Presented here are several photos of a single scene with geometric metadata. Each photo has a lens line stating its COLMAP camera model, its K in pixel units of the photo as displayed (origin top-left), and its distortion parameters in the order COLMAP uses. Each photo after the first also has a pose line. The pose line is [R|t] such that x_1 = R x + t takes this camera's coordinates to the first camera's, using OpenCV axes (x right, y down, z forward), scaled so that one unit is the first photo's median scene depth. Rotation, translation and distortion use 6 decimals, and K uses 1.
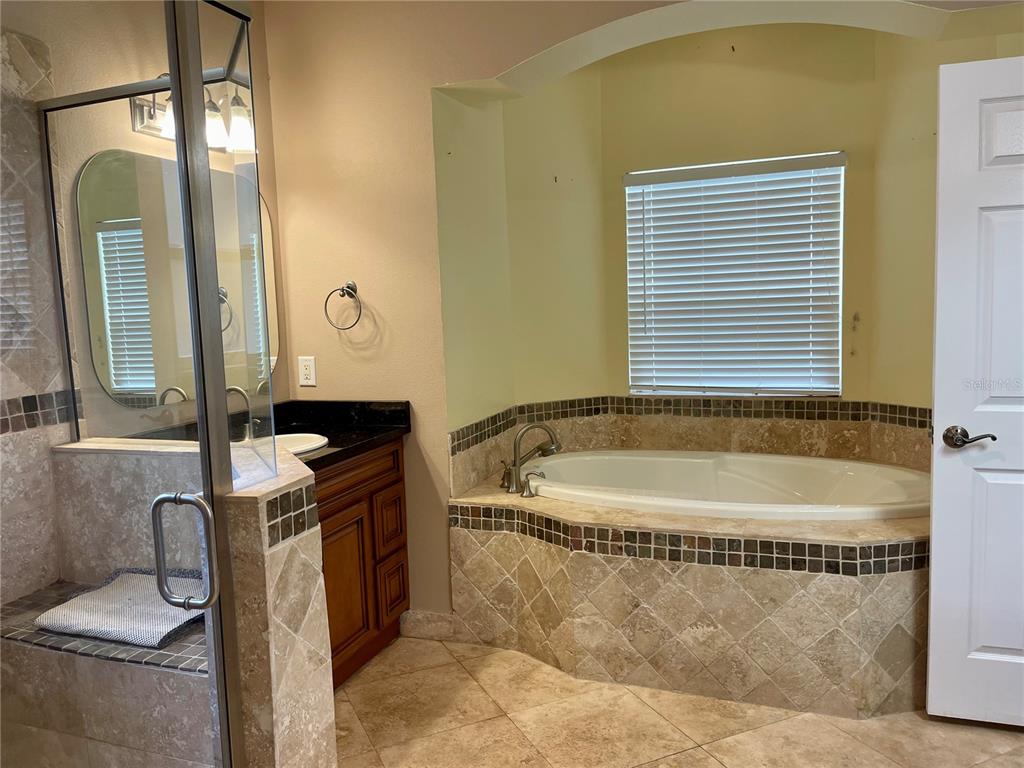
lens RADIAL K [[770.1, 0, 509.9], [0, 770.1, 379.4], [0, 0, 1]] dist [0.010068, 0.000038]
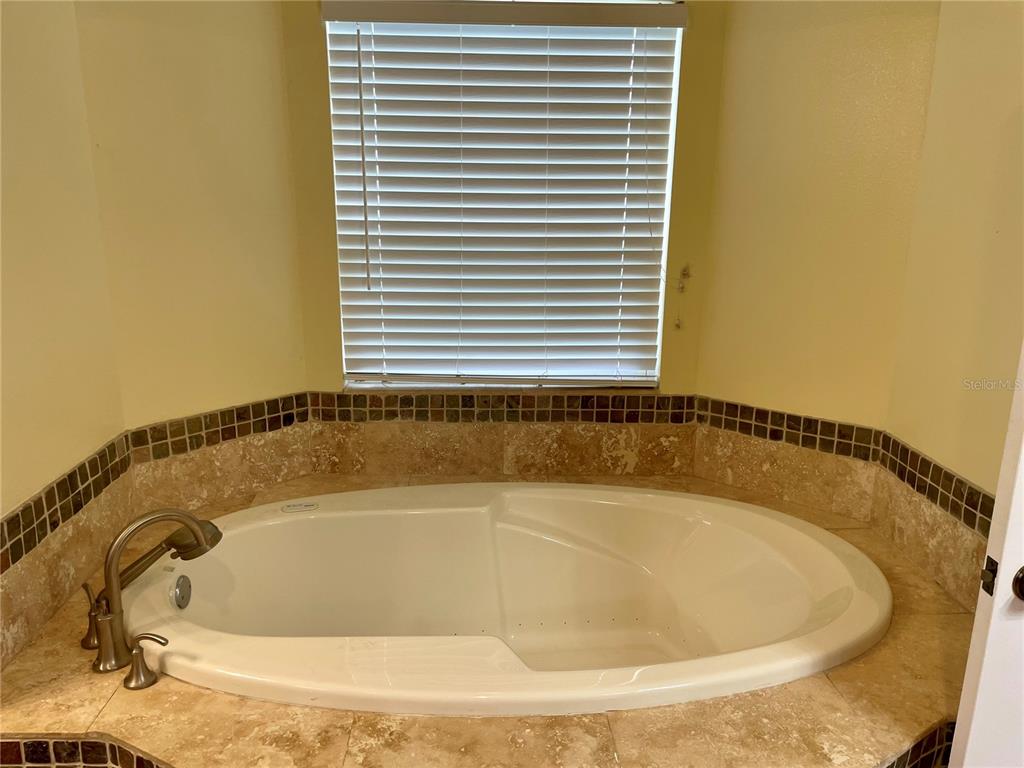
lens RADIAL K [[777.2, 0, 513.2], [0, 777.2, 385.6], [0, 0, 1]] dist [0.077377, -0.027093]
pose [[0.920073, -0.047387, 0.388870, 0.041987], [-0.008540, 0.989995, 0.140844, -0.074741], [-0.391654, -0.132907, 0.910463, 0.414023]]
